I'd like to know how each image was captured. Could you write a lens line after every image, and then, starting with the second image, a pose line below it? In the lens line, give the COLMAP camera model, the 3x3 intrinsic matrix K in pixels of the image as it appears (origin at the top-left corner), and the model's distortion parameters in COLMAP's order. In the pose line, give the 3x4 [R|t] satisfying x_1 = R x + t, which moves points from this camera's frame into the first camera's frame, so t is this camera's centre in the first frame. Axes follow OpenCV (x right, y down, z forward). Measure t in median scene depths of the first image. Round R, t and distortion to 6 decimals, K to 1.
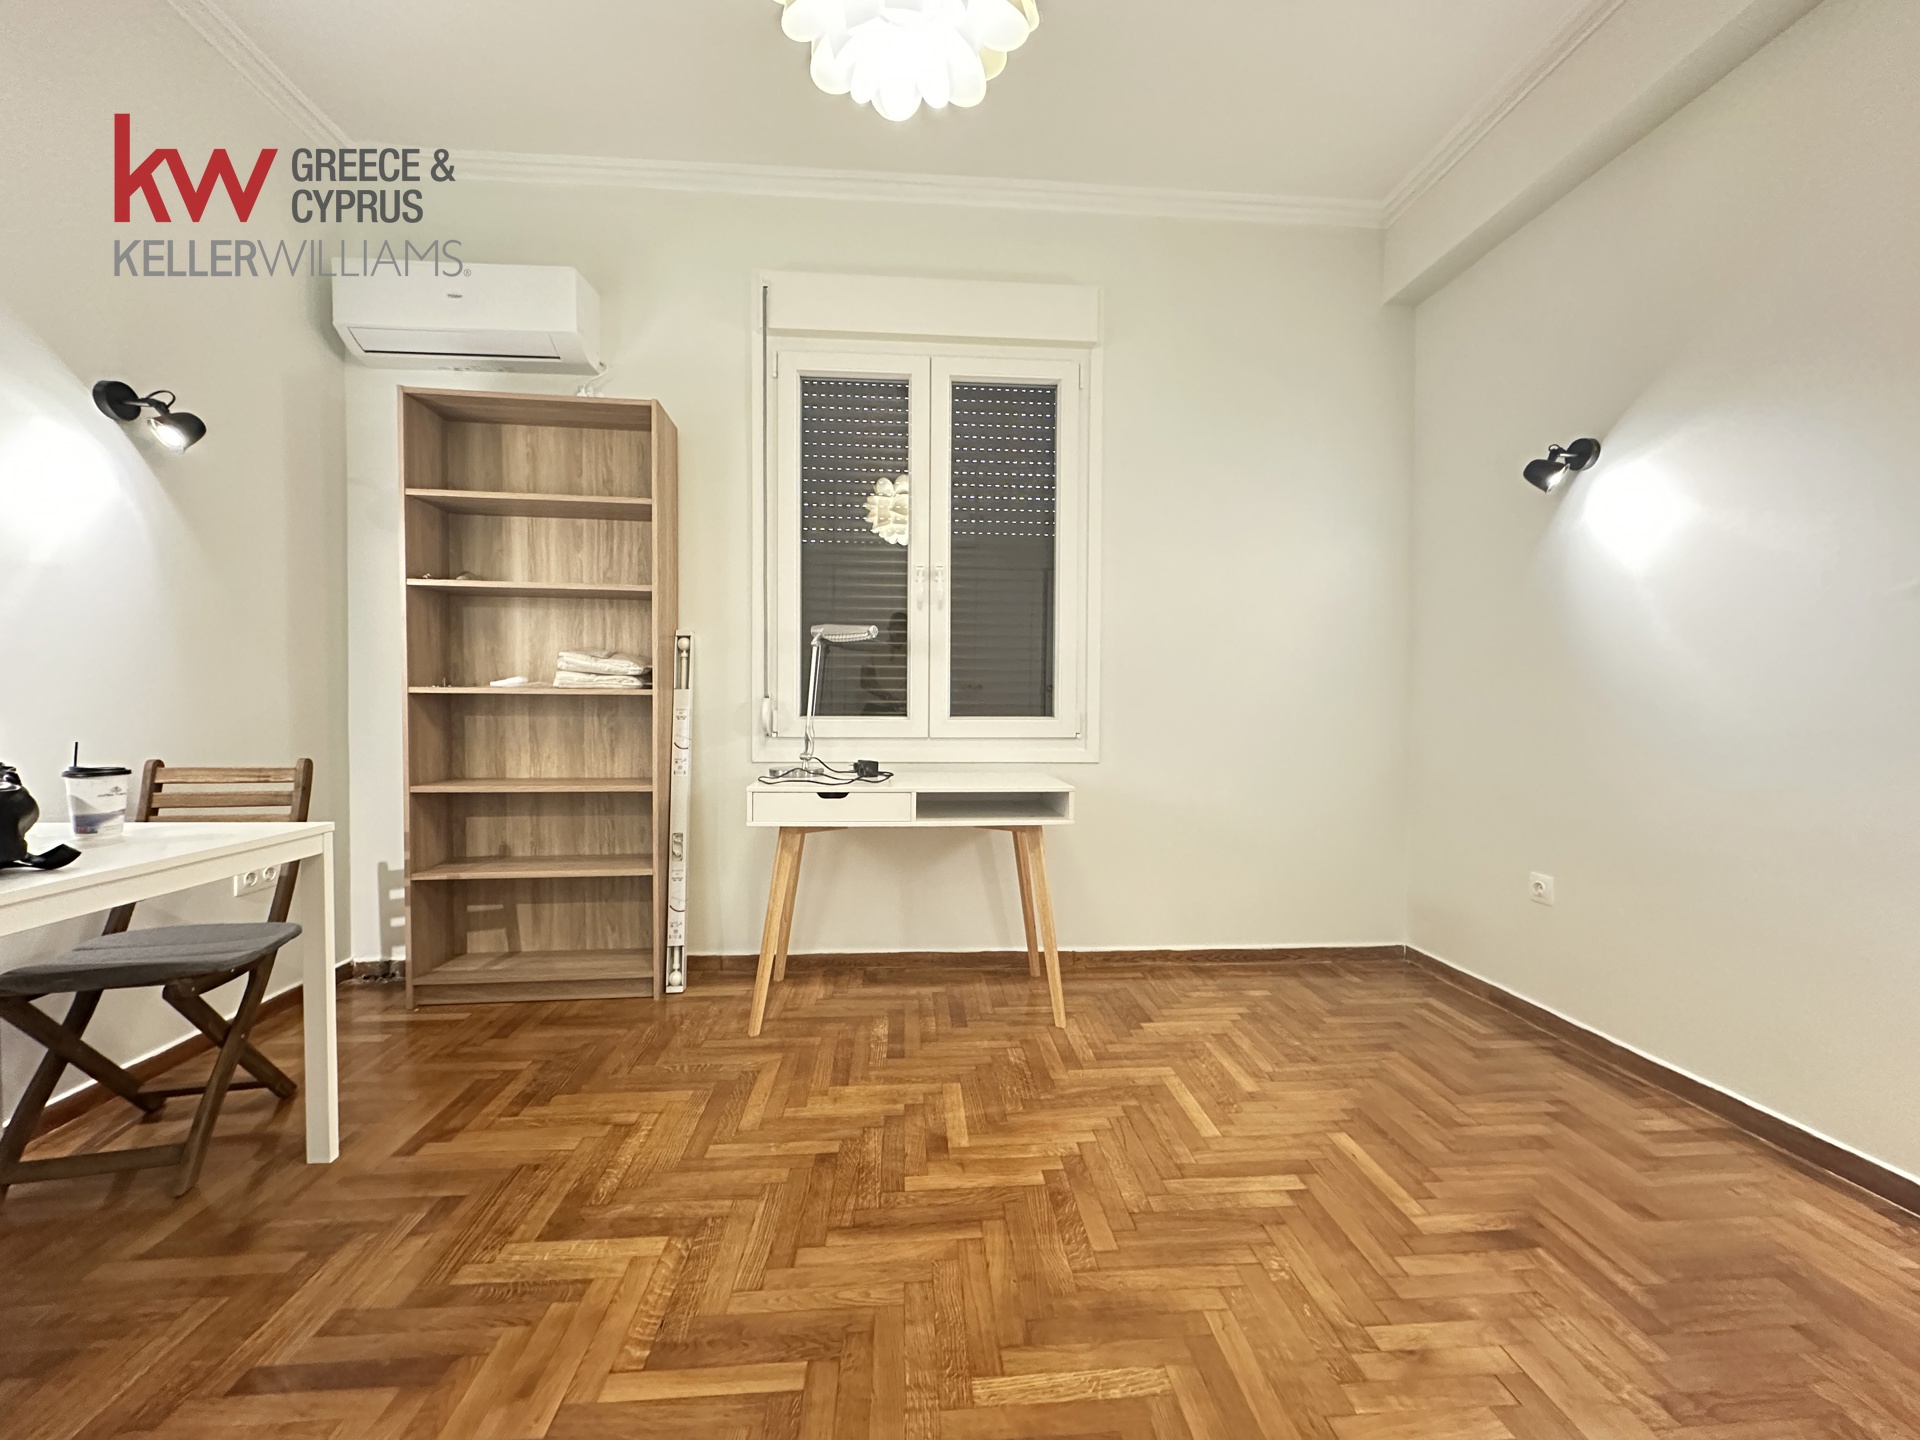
lens RADIAL K [[763.9, 0, 960.0], [0, 763.9, 720.0], [0, 0, 1]] dist [-0.000484, 0.000086]
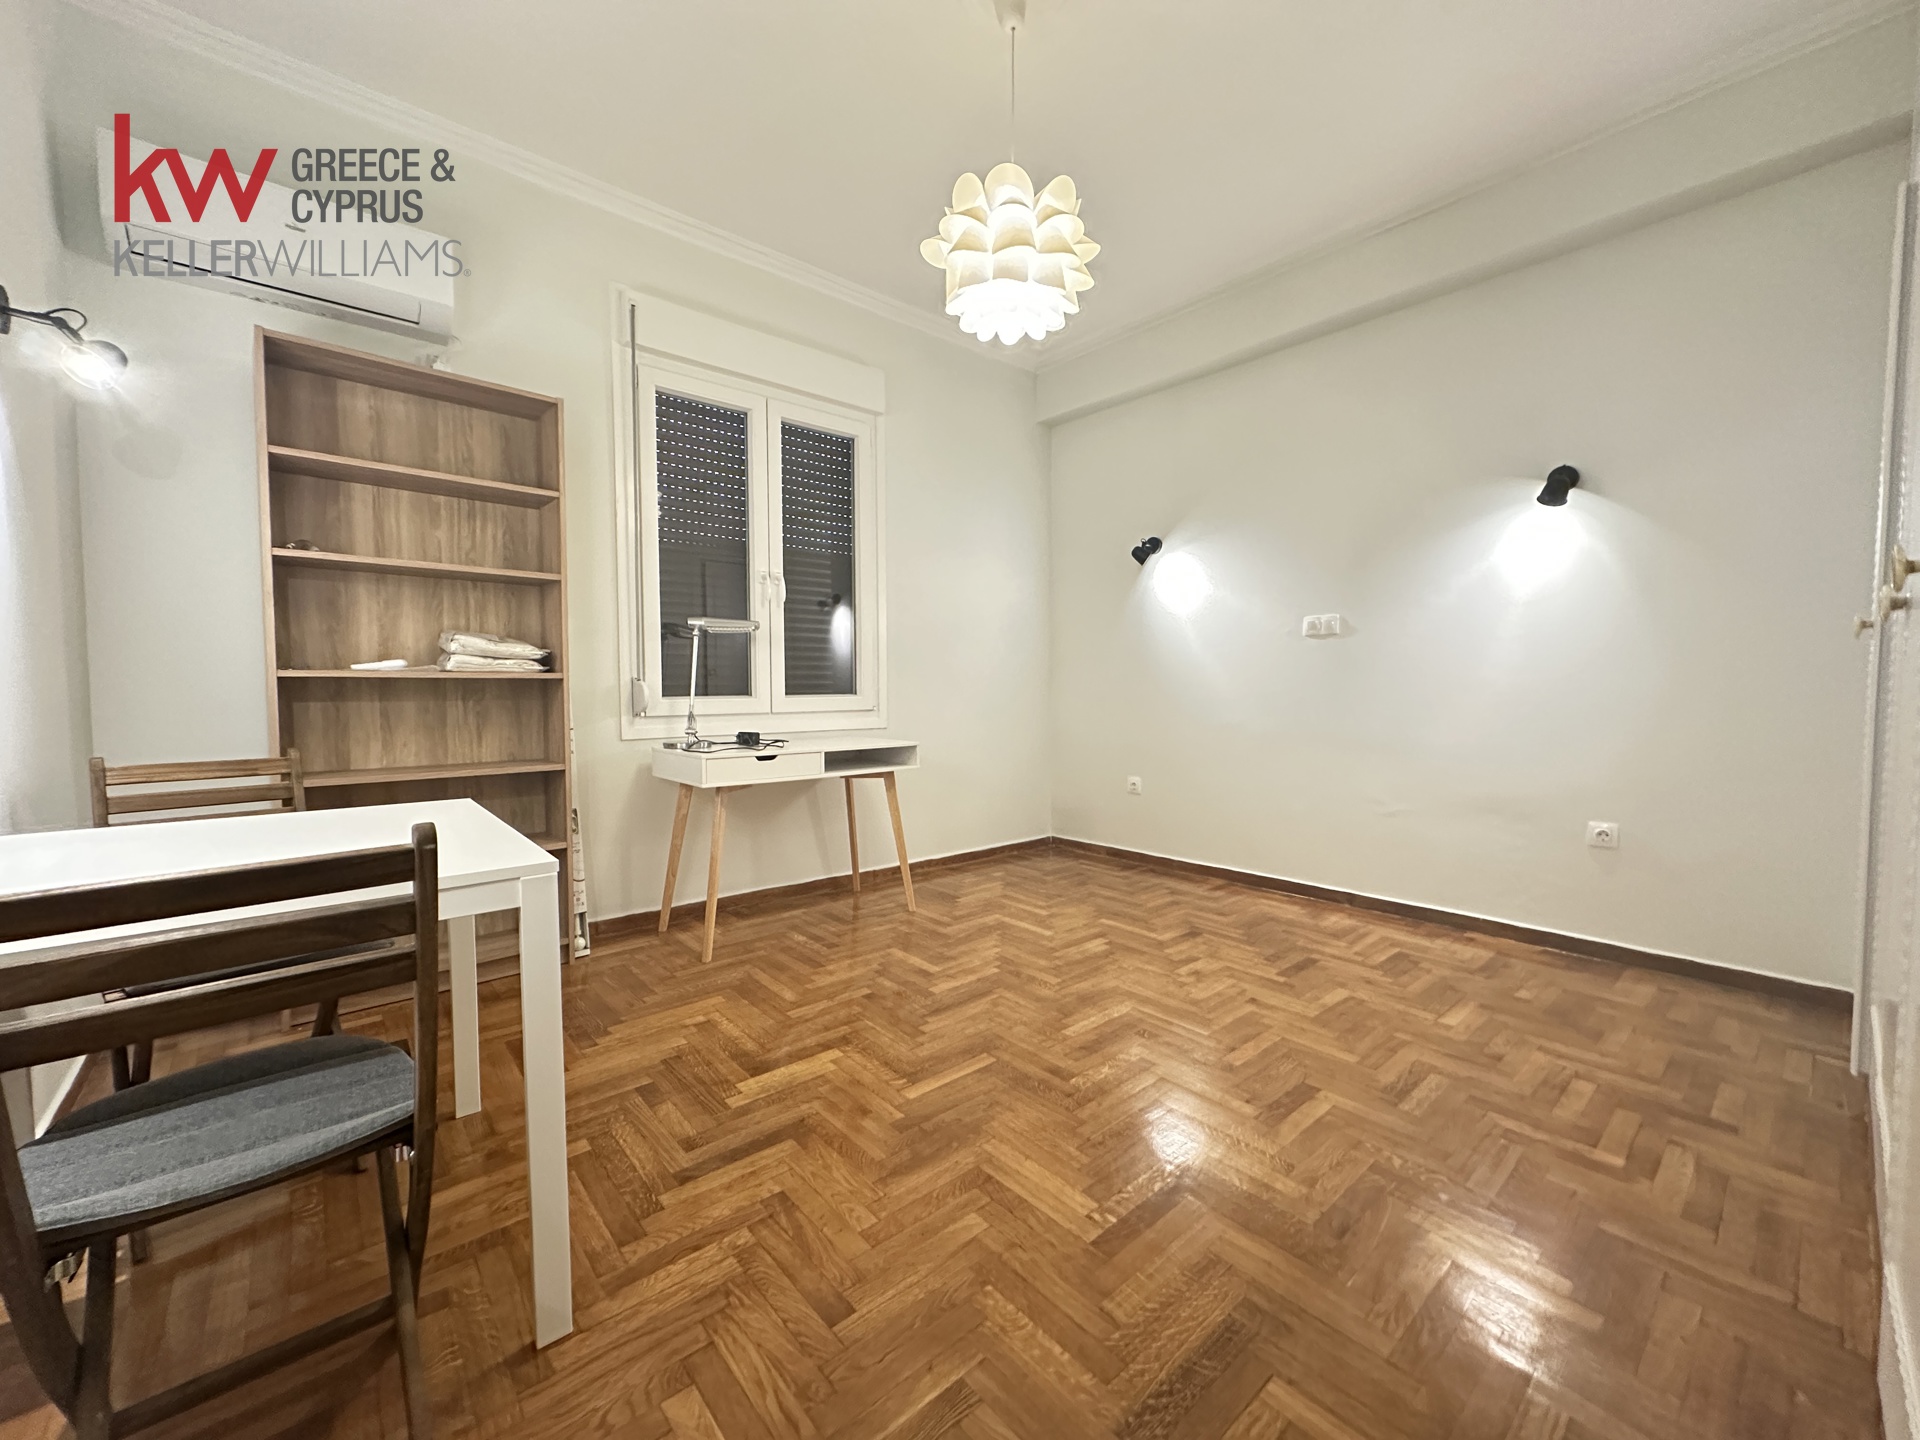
lens RADIAL K [[763.1, 0, 957.1], [0, 763.1, 718.7], [0, 0, 1]] dist [-0.000298, 0.000051]
pose [[0.805057, -0.034360, 0.592202, -0.609581], [0.020798, 0.999342, 0.029710, 0.003054], [-0.592833, -0.011601, 0.805242, -0.182766]]
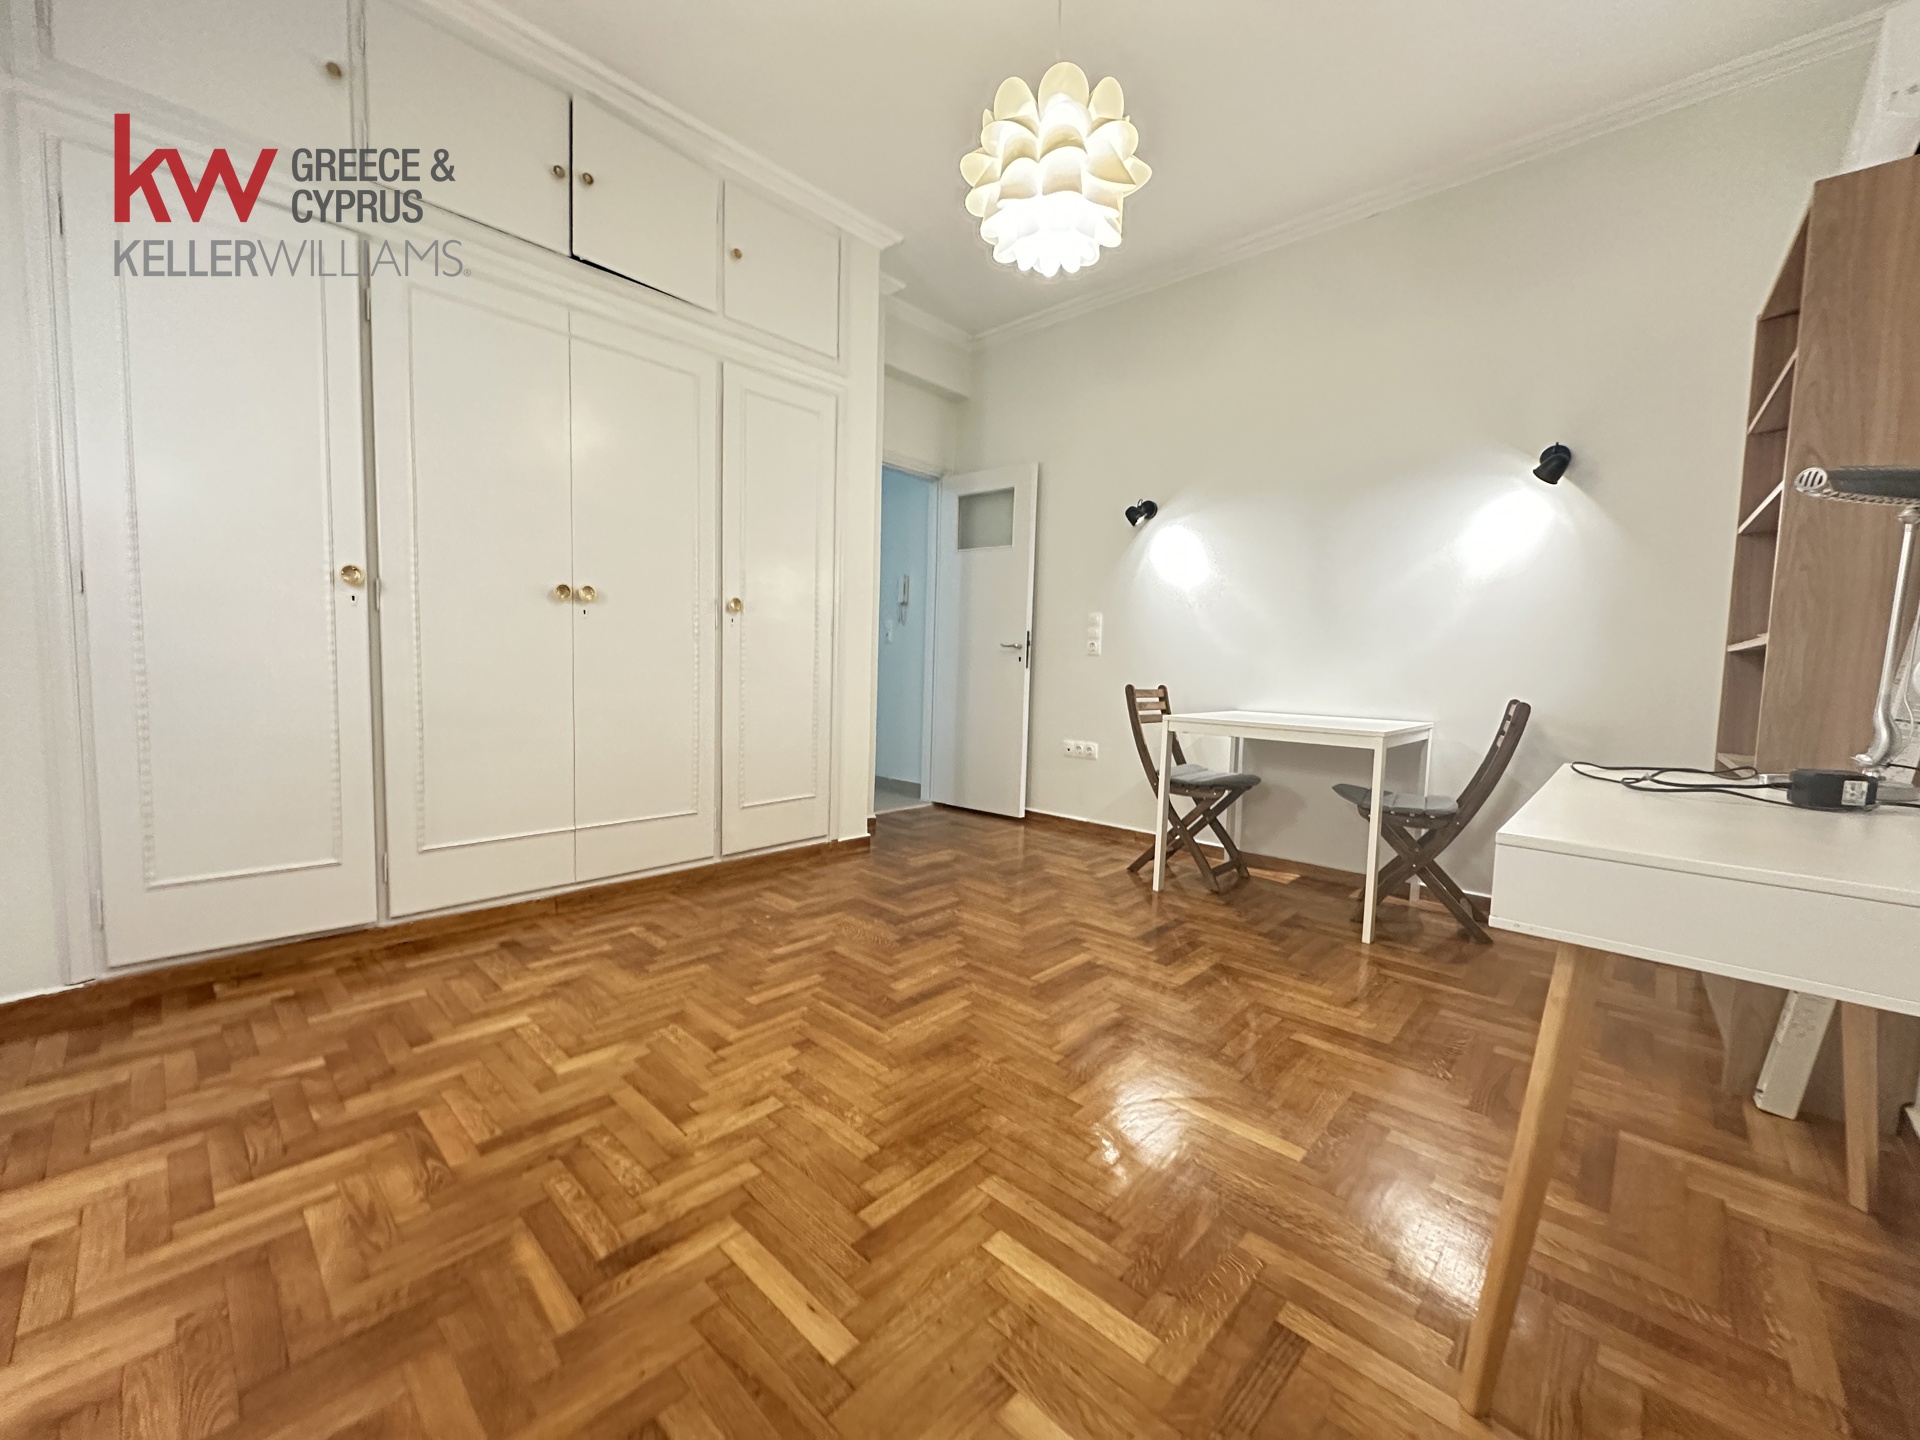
lens RADIAL K [[763.1, 0, 957.1], [0, 763.1, 718.7], [0, 0, 1]] dist [-0.000298, 0.000051]
pose [[-0.735293, 0.027005, -0.677211, 0.589764], [-0.047234, 0.994735, 0.090951, 0.006503], [0.676102, 0.098863, -0.730146, 1.044130]]
